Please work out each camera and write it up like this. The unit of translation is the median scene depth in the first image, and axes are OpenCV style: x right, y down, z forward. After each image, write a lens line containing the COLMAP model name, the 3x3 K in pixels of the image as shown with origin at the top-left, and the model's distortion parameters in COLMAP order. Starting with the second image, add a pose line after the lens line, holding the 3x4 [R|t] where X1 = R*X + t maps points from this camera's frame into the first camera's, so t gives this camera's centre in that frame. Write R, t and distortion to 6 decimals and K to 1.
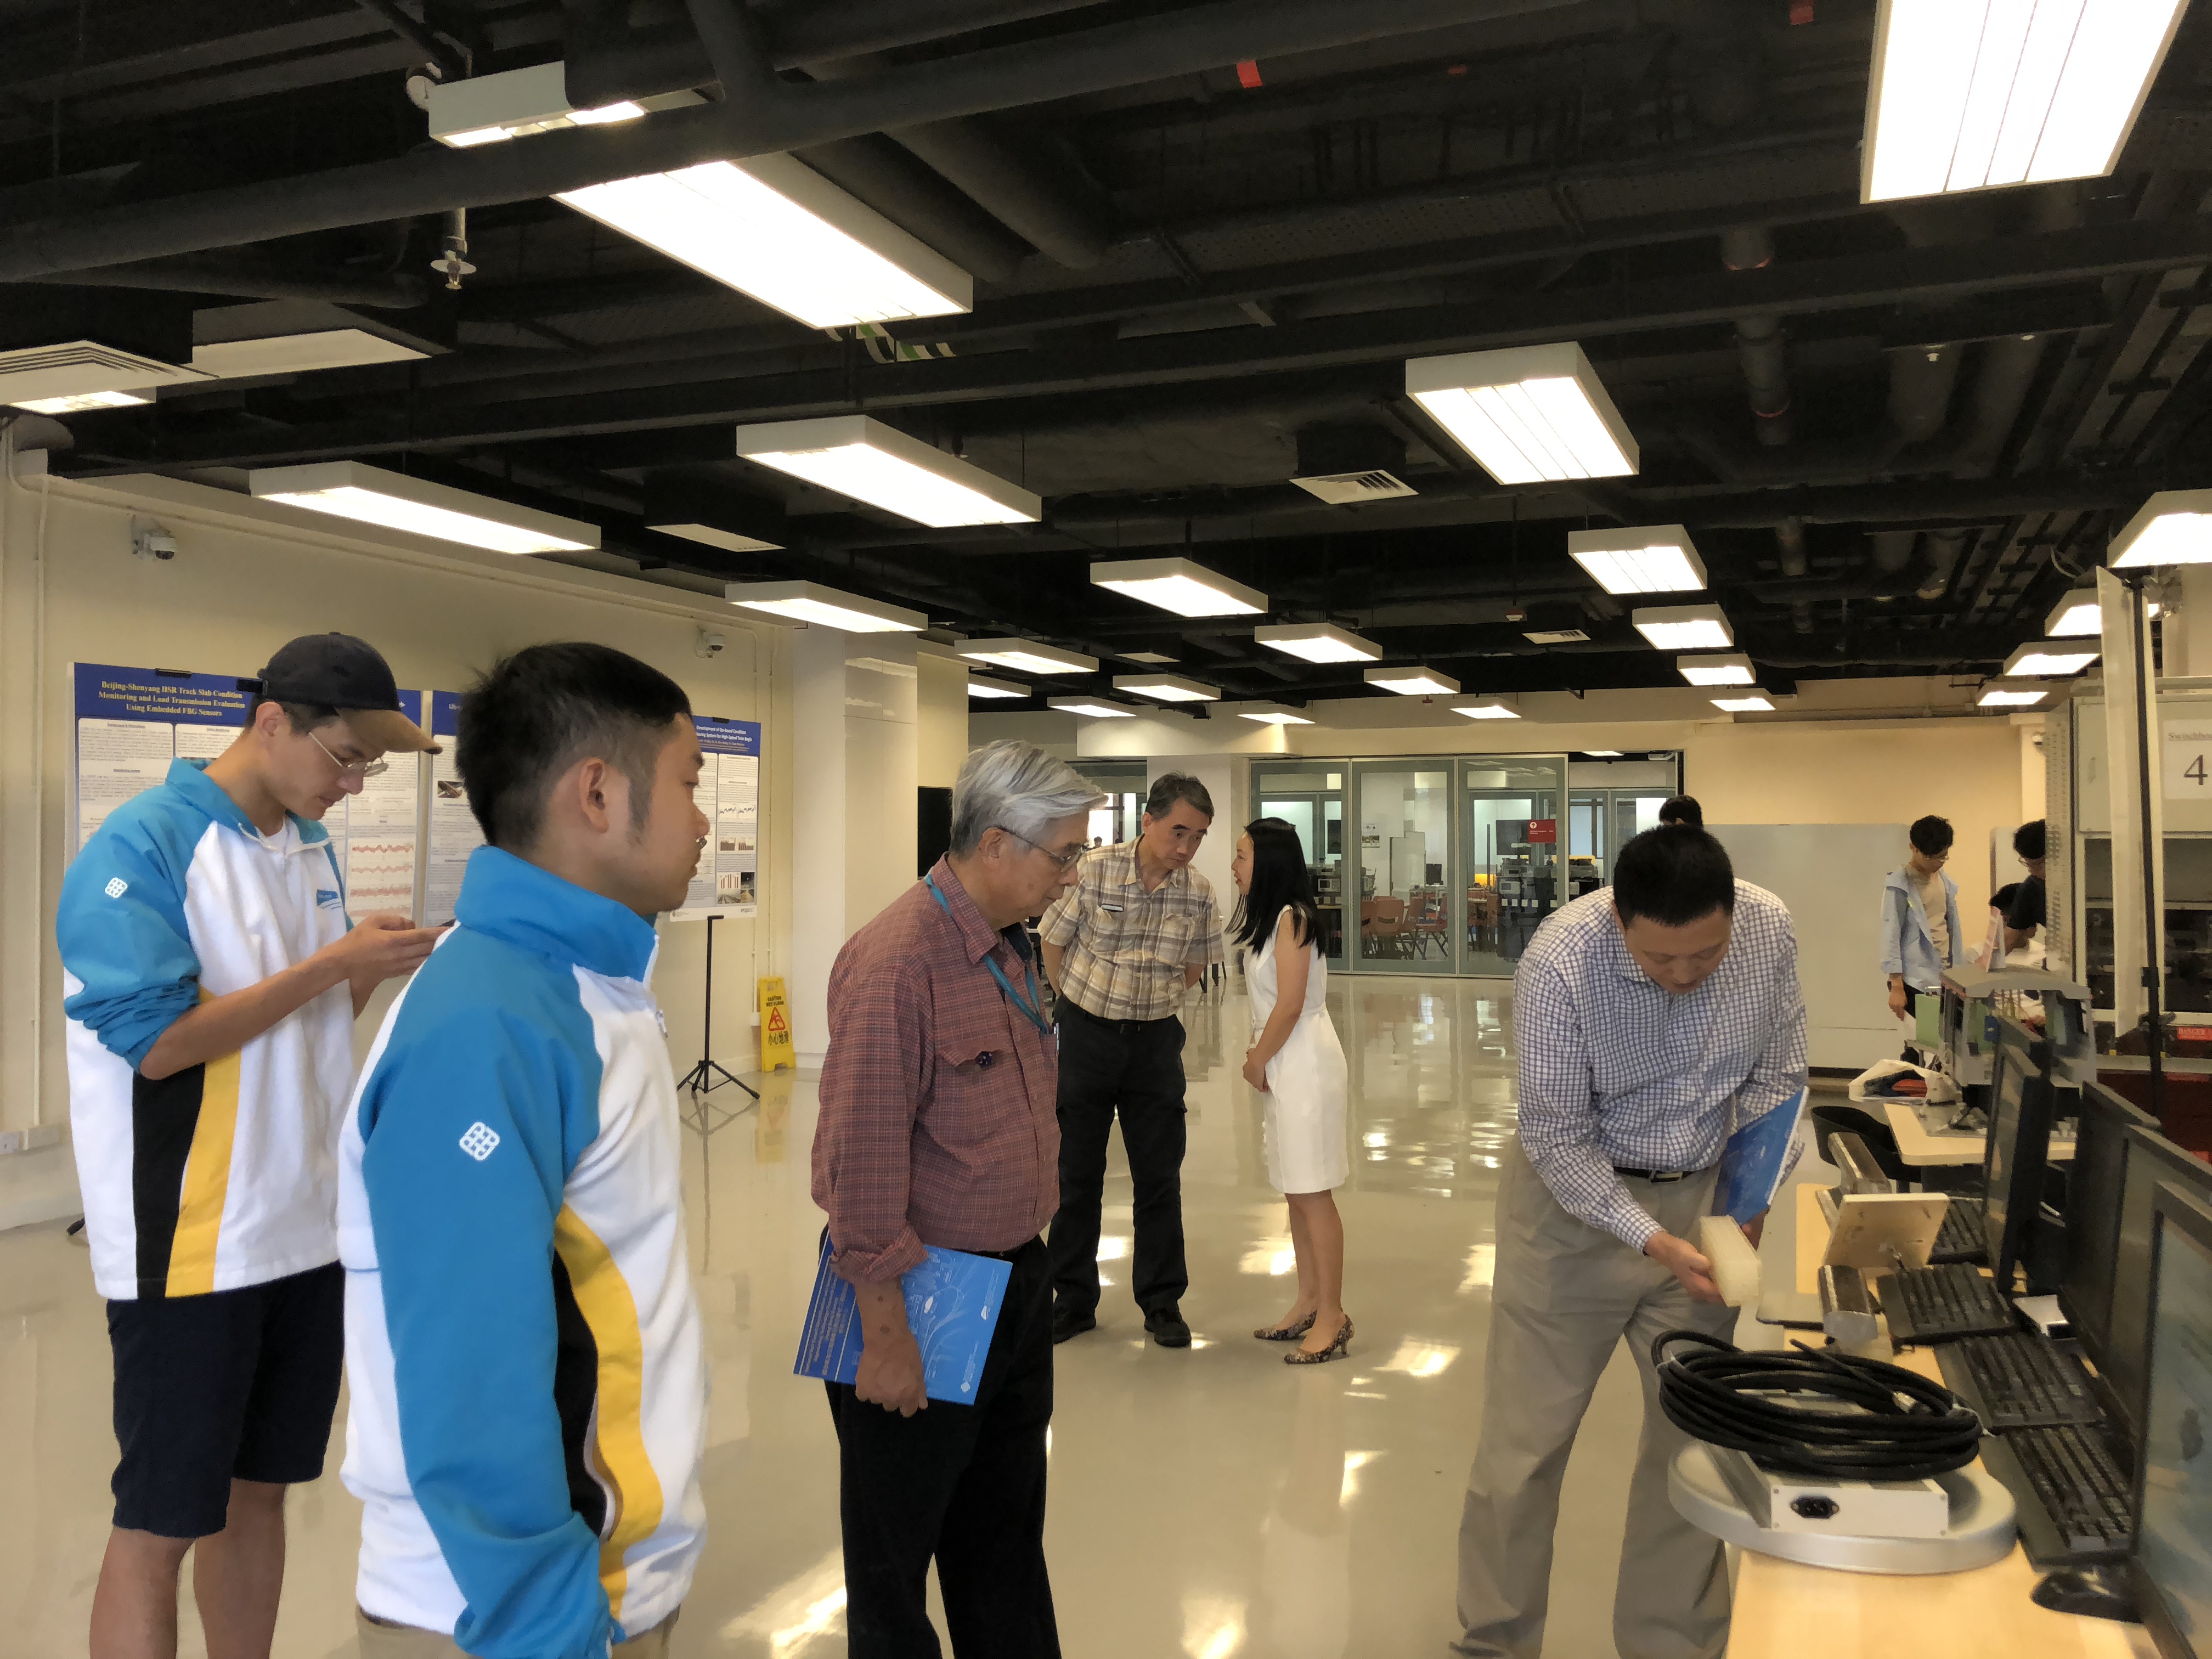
lens RADIAL K [[1806.6, 0, 1117.5], [0, 1806.6, 814.3], [0, 0, 1]] dist [0.005140, 0.006071]
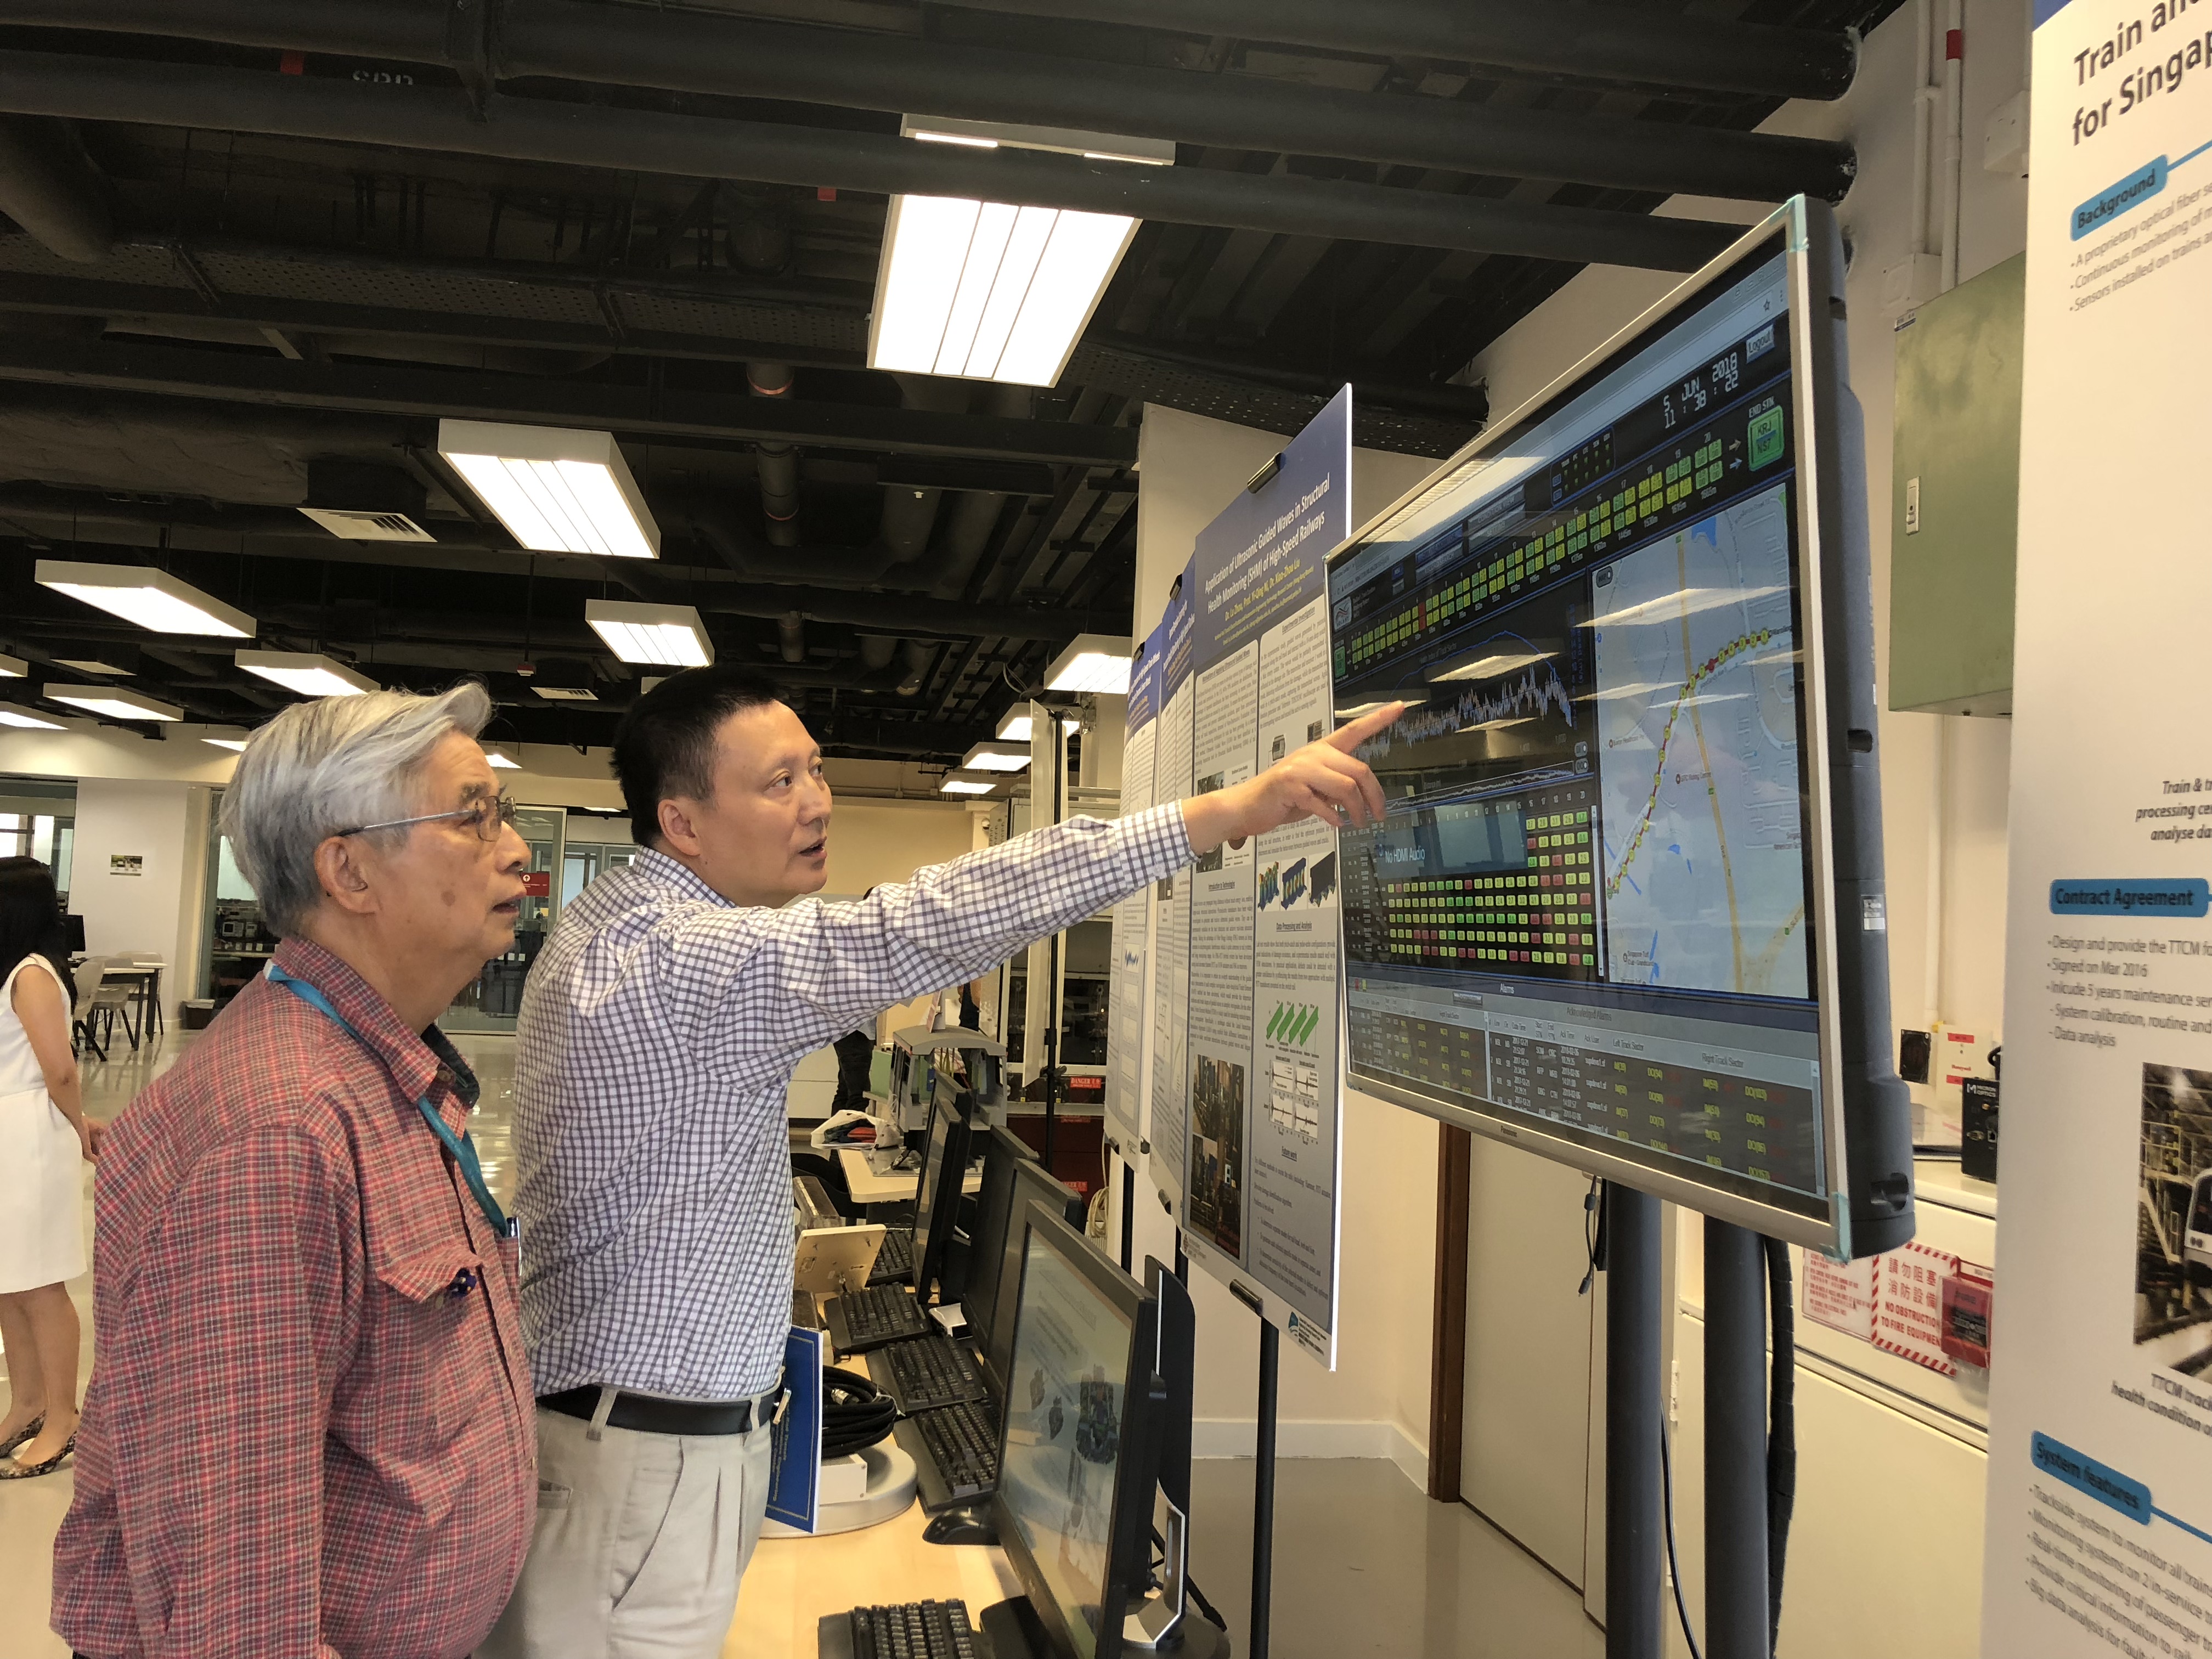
lens RADIAL K [[1807.0, 0, 1115.6], [0, 1807.0, 815.4], [0, 0, 1]] dist [0.048724, -0.062795]
pose [[0.855150, 0.067809, 0.513926, -0.017549], [-0.053216, 0.997653, -0.043085, -0.005972], [-0.515642, 0.009496, 0.856752, -0.042539]]
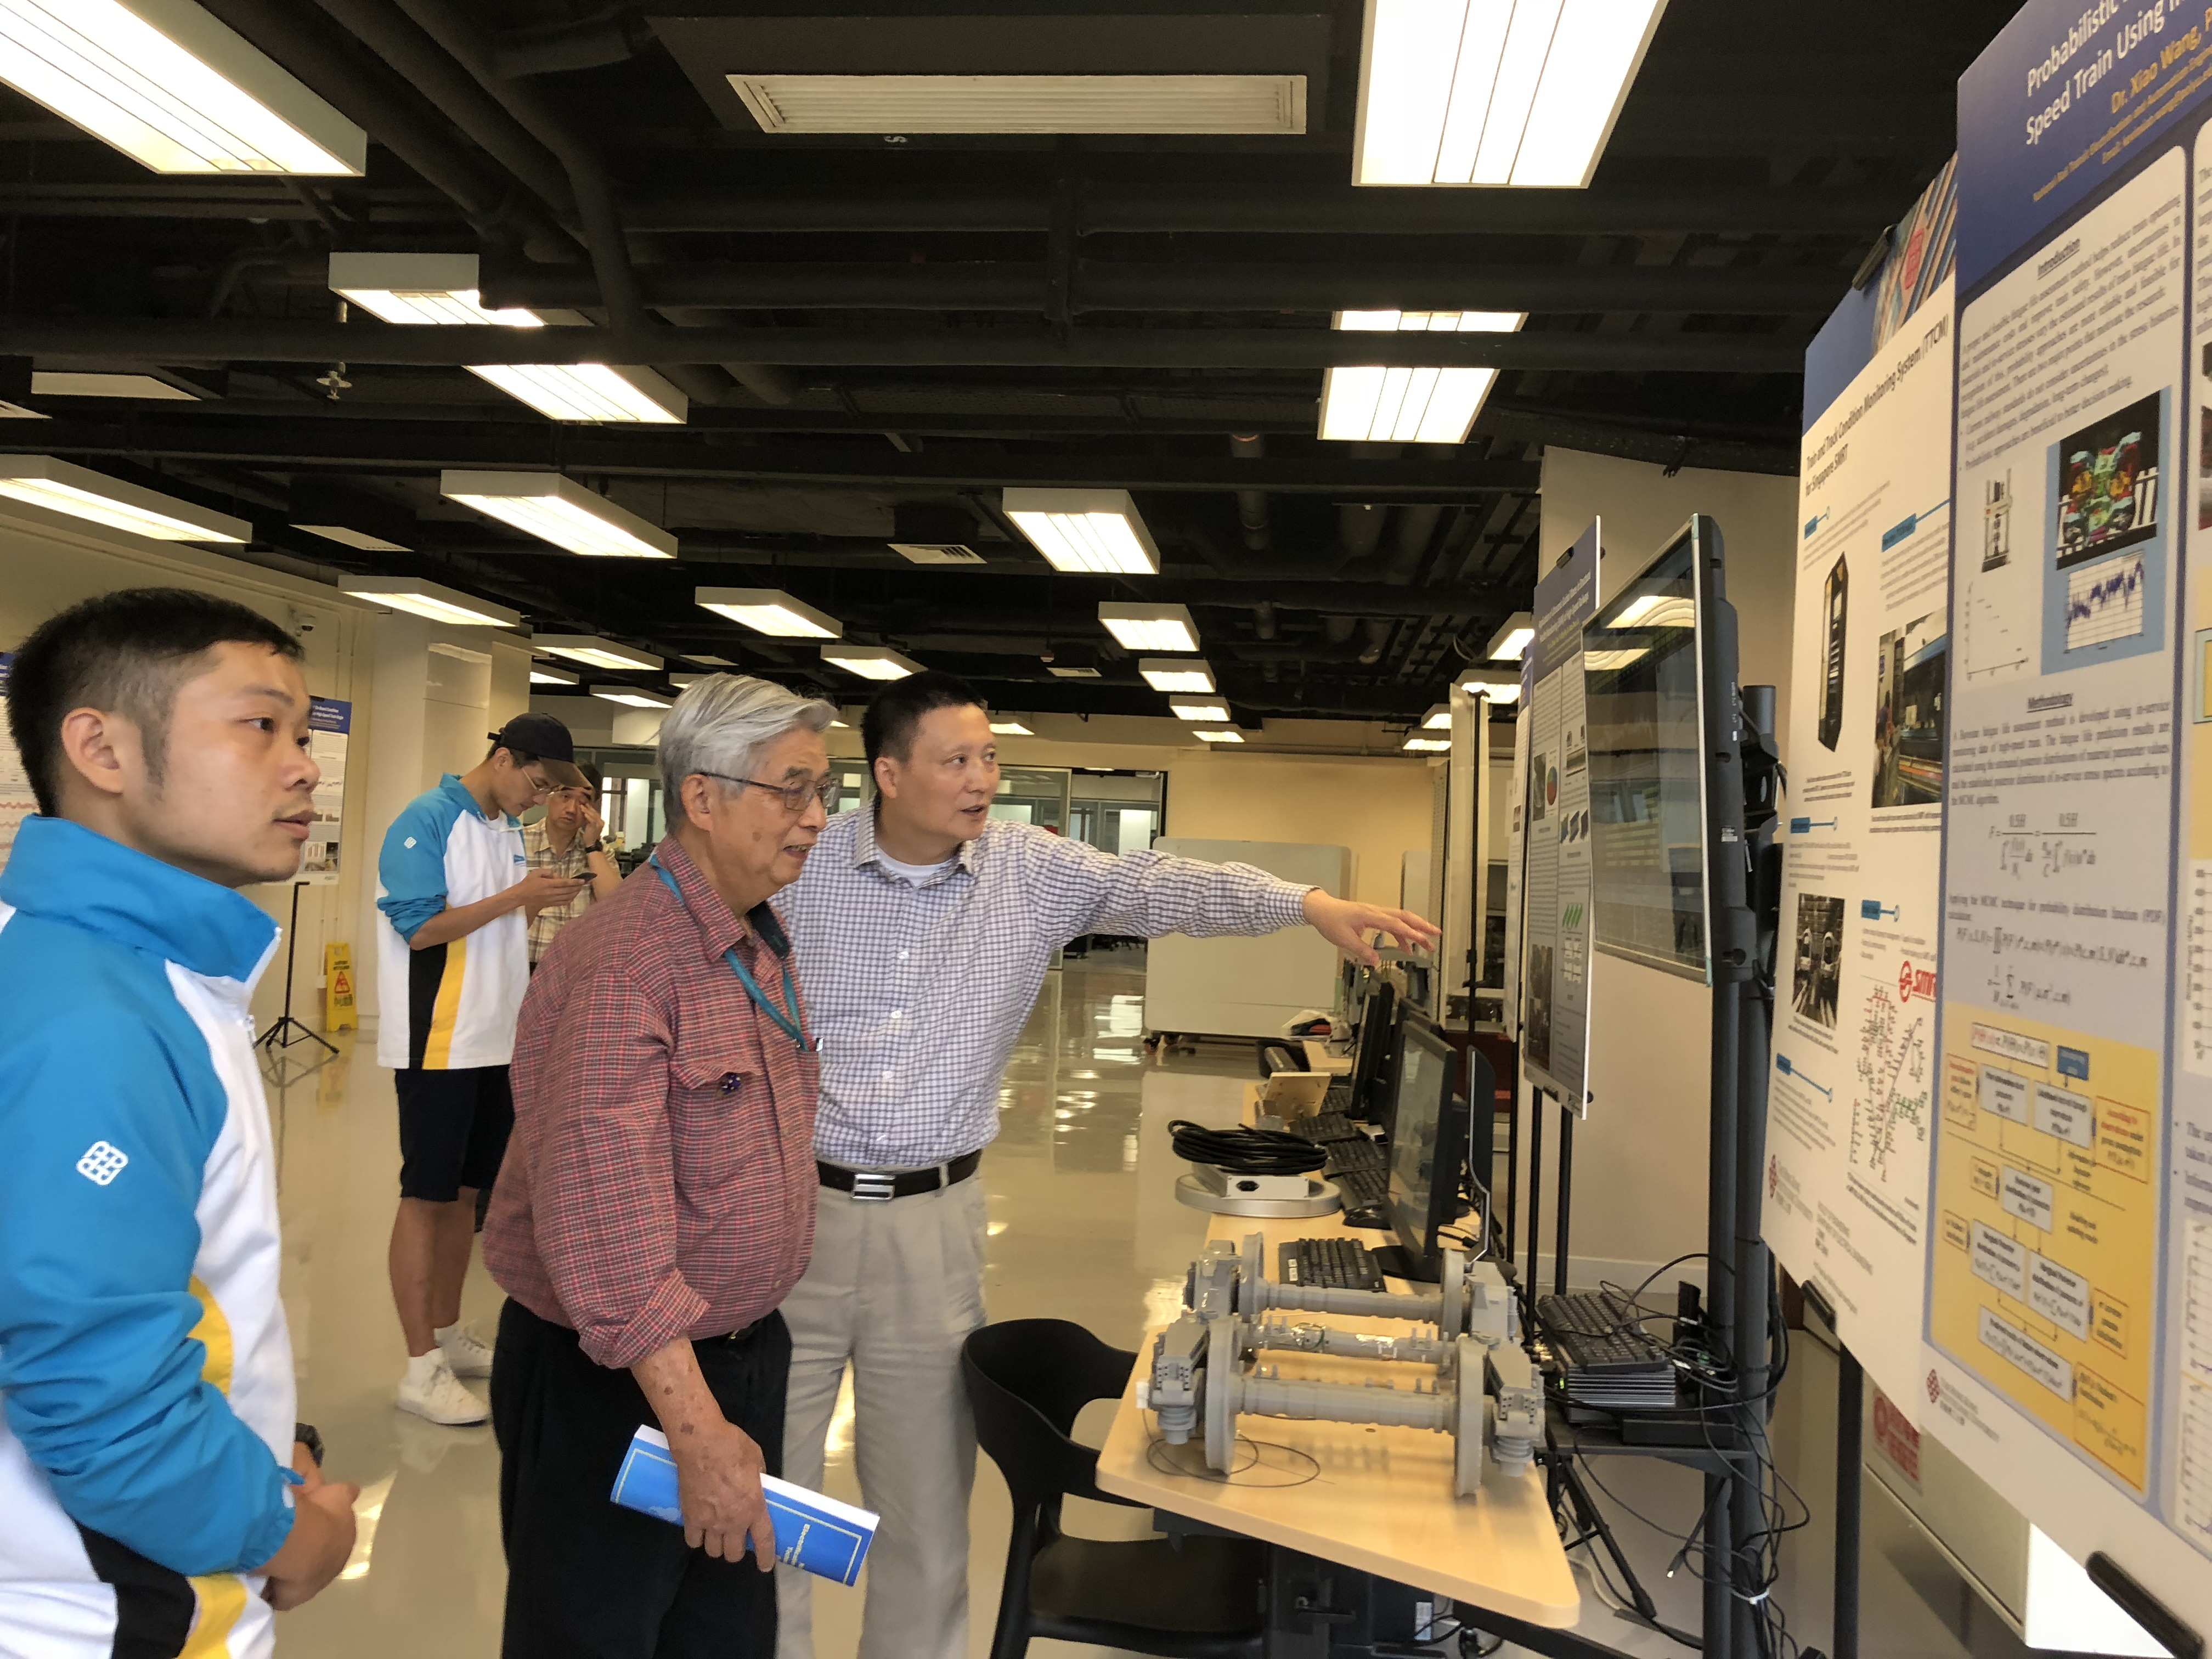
lens RADIAL K [[1824.1, 0, 1127.8], [0, 1824.1, 822.9], [0, 0, 1]] dist [0.093548, -0.229467]
pose [[0.957653, 0.048401, 0.283827, -0.093405], [-0.050484, 0.998725, 0.000023, -0.004295], [-0.283464, -0.014350, 0.958875, -0.249688]]
